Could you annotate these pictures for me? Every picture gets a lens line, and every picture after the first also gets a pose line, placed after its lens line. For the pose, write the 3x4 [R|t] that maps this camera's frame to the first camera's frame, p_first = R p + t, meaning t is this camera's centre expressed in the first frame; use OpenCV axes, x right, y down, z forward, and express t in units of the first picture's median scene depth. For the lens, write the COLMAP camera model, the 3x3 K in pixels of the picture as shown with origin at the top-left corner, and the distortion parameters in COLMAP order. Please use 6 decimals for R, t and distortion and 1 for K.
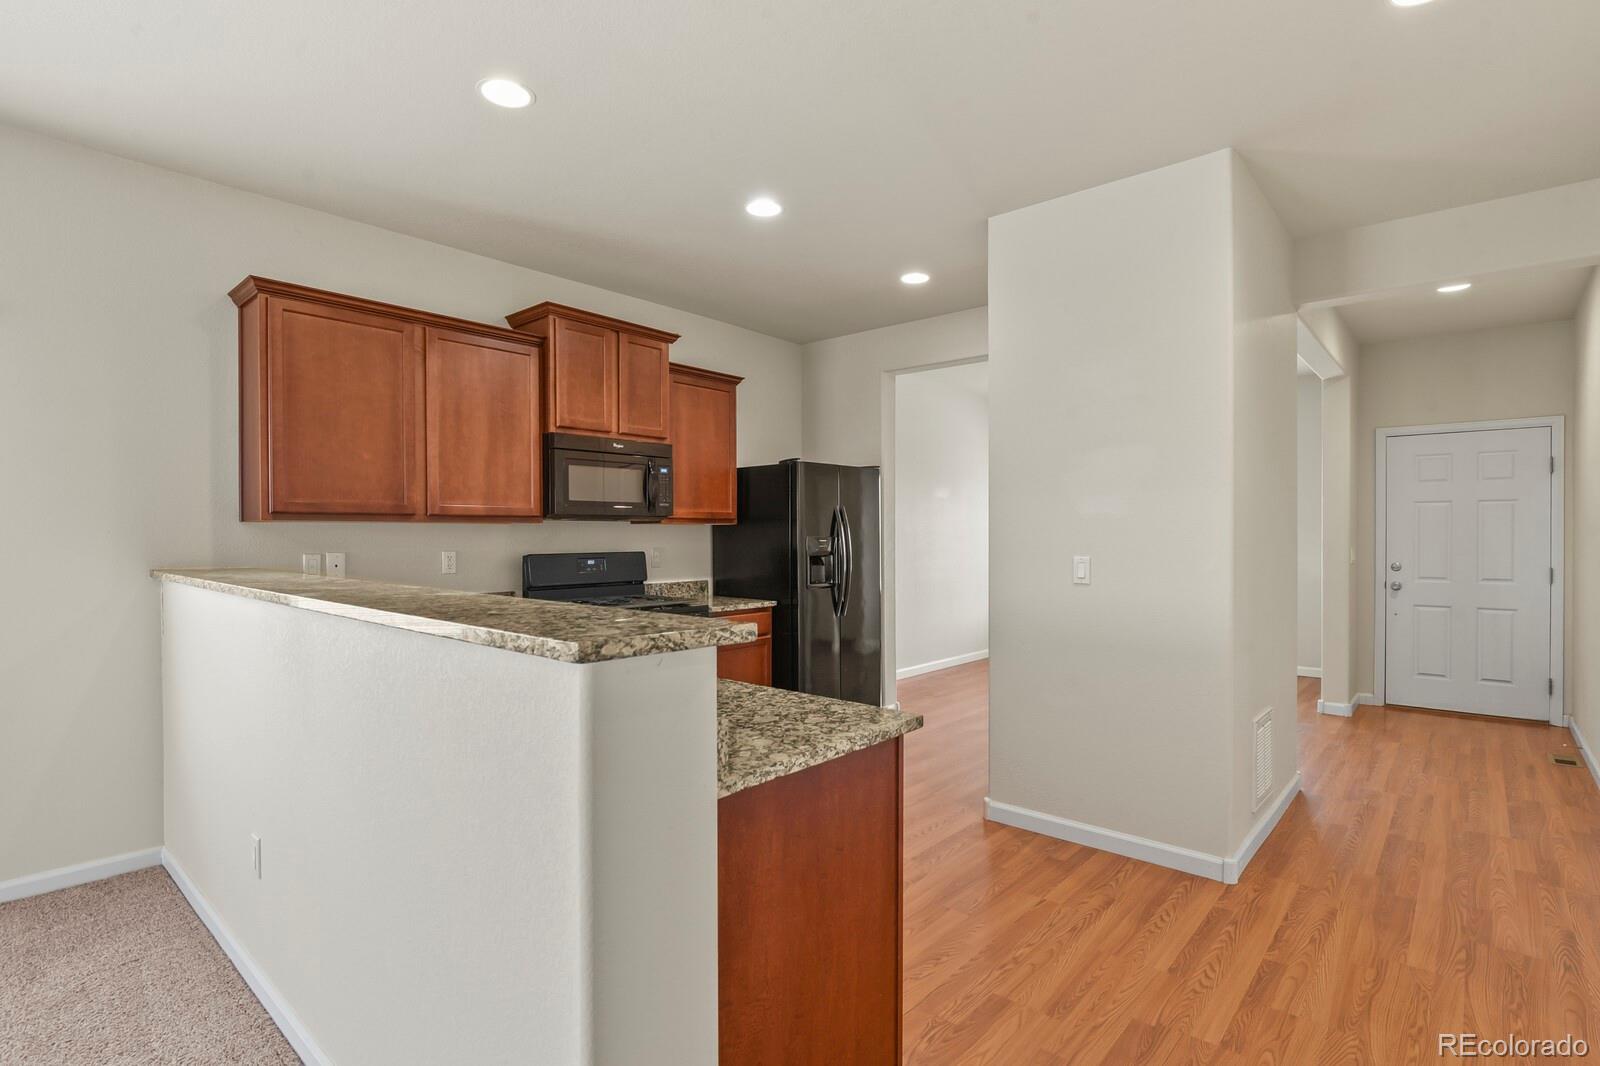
lens RADIAL K [[774.3, 0, 802.0], [0, 774.3, 539.8], [0, 0, 1]] dist [-0.002482, -0.006294]
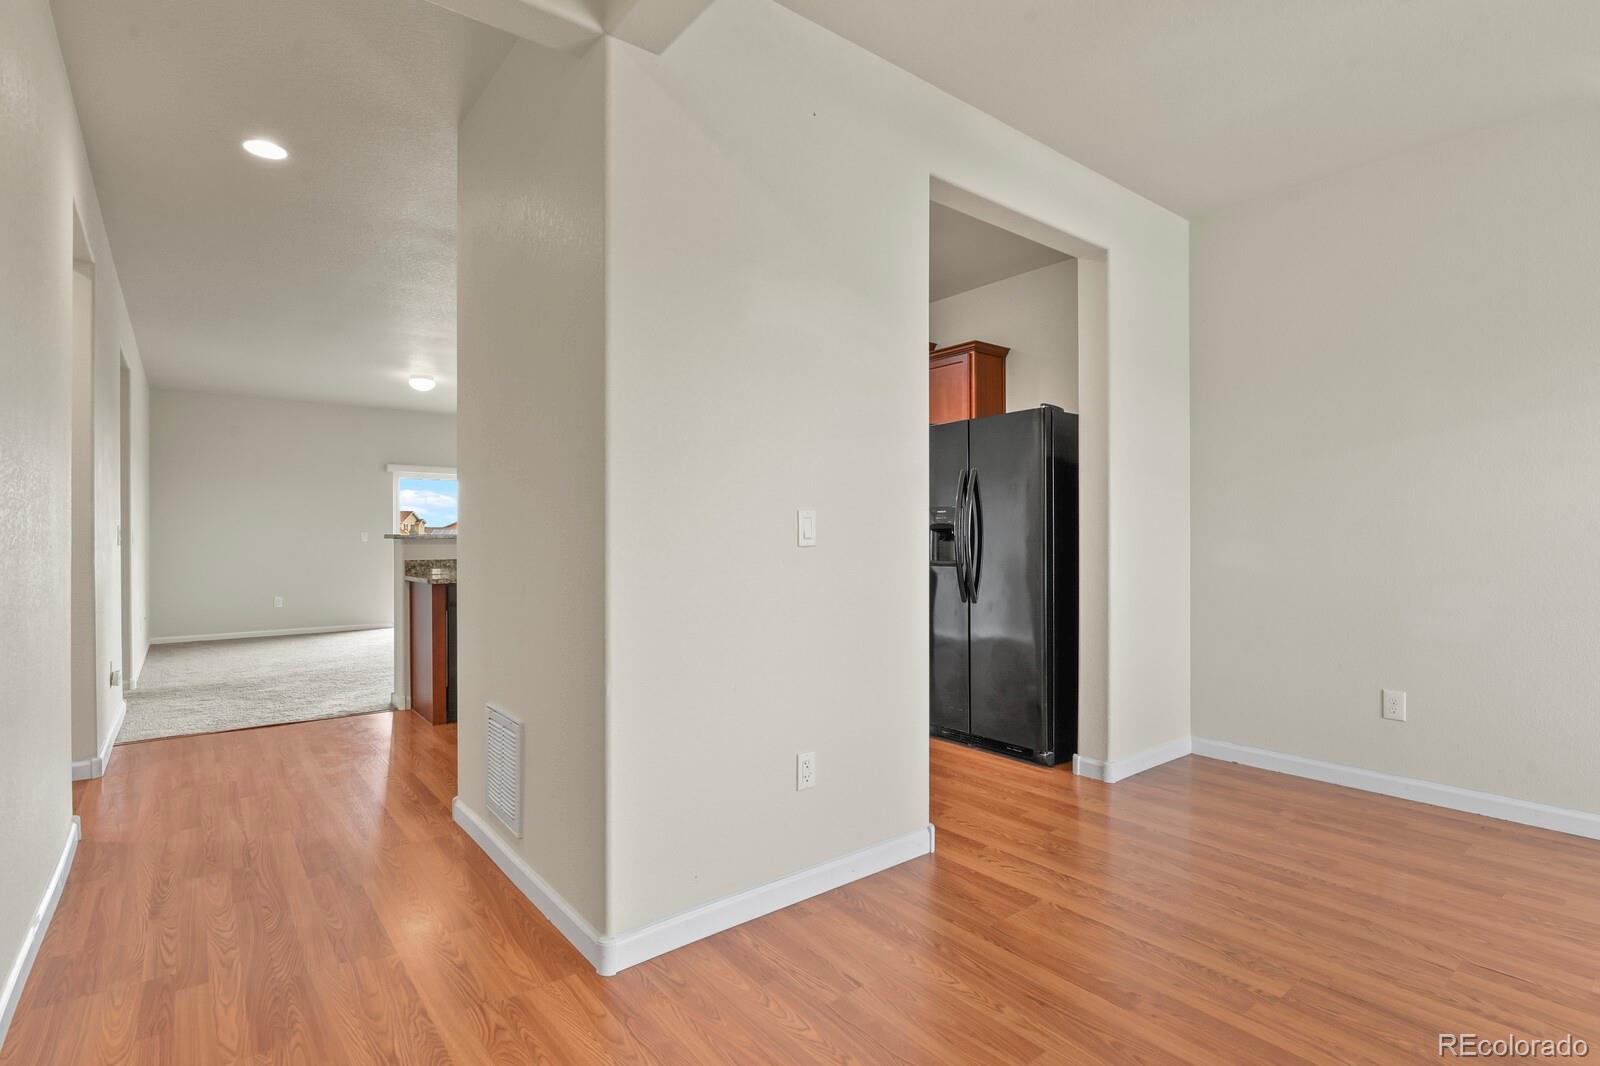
lens RADIAL K [[774.3, 0, 802.0], [0, 774.3, 539.8], [0, 0, 1]] dist [-0.002482, -0.006294]
pose [[-0.179284, 0.004857, -0.983785, 1.066307], [-0.004228, 0.999975, 0.005707, 0.031455], [0.983788, 0.005182, -0.179259, 1.161801]]
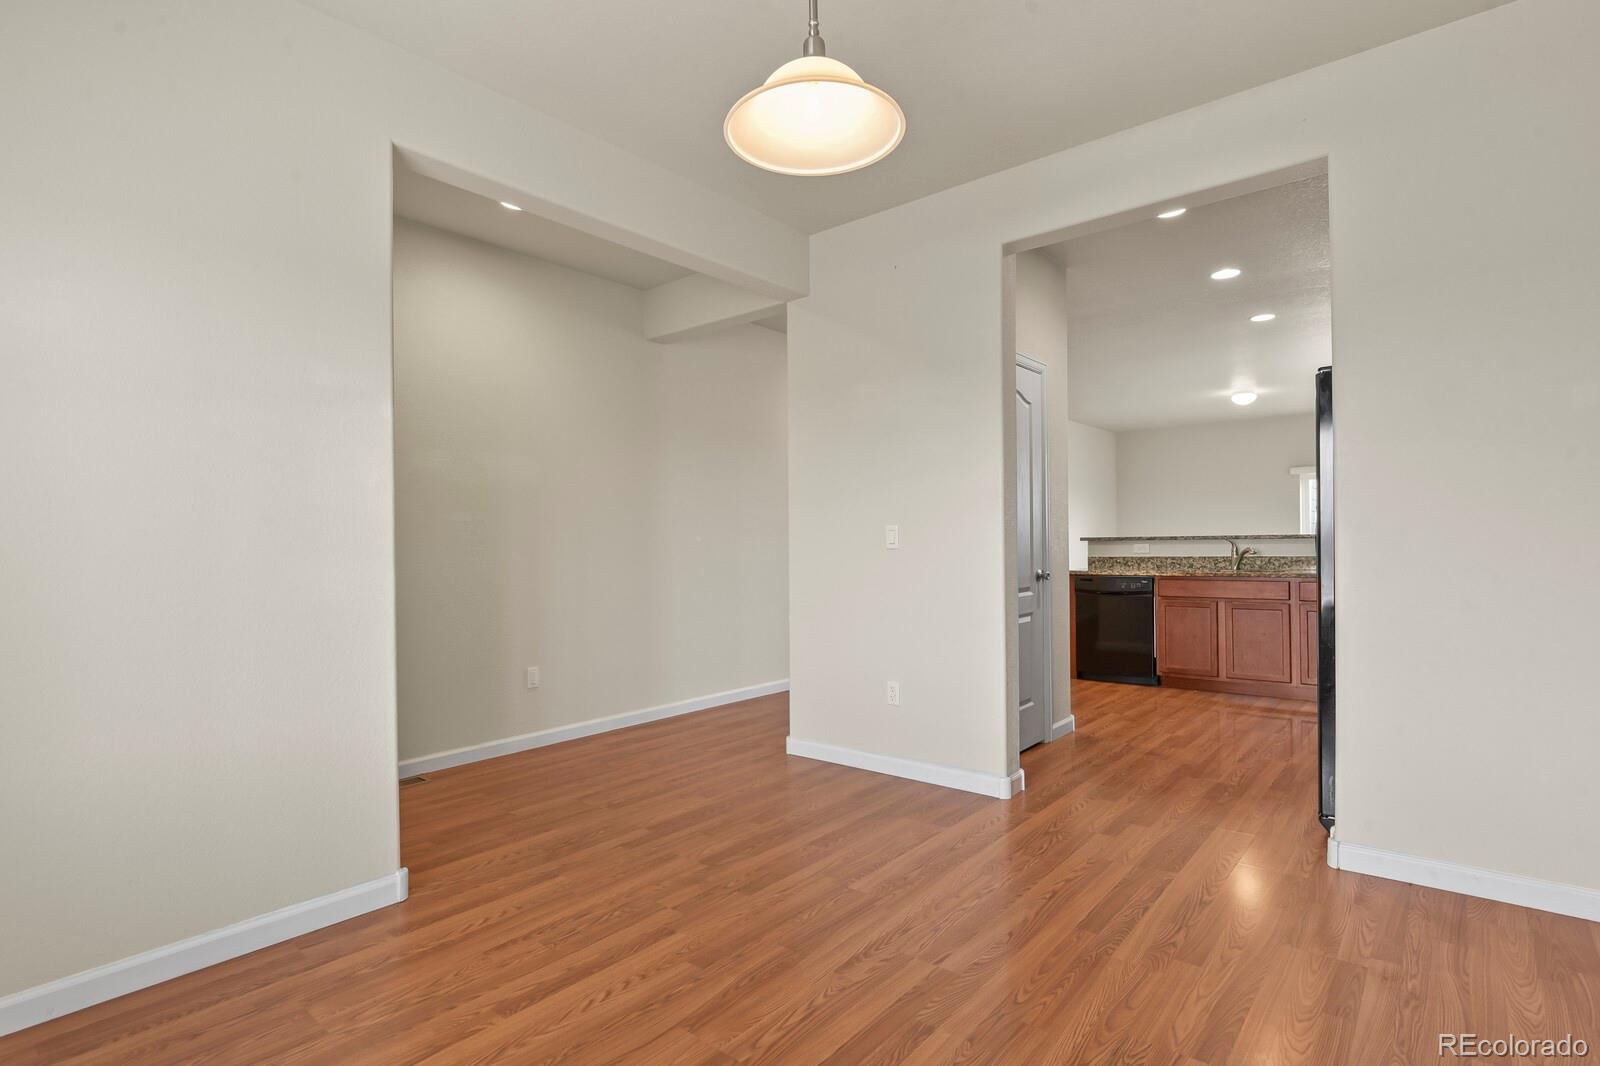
lens RADIAL K [[787.8, 0, 800.0], [0, 787.8, 533.0], [0, 0, 1]] dist [-0.002986, -0.000853]
pose [[-0.999703, 0.012325, -0.021020, 0.617762], [0.012463, 0.999901, -0.006456, 0.026111], [0.020939, -0.006716, -0.999758, 1.983927]]
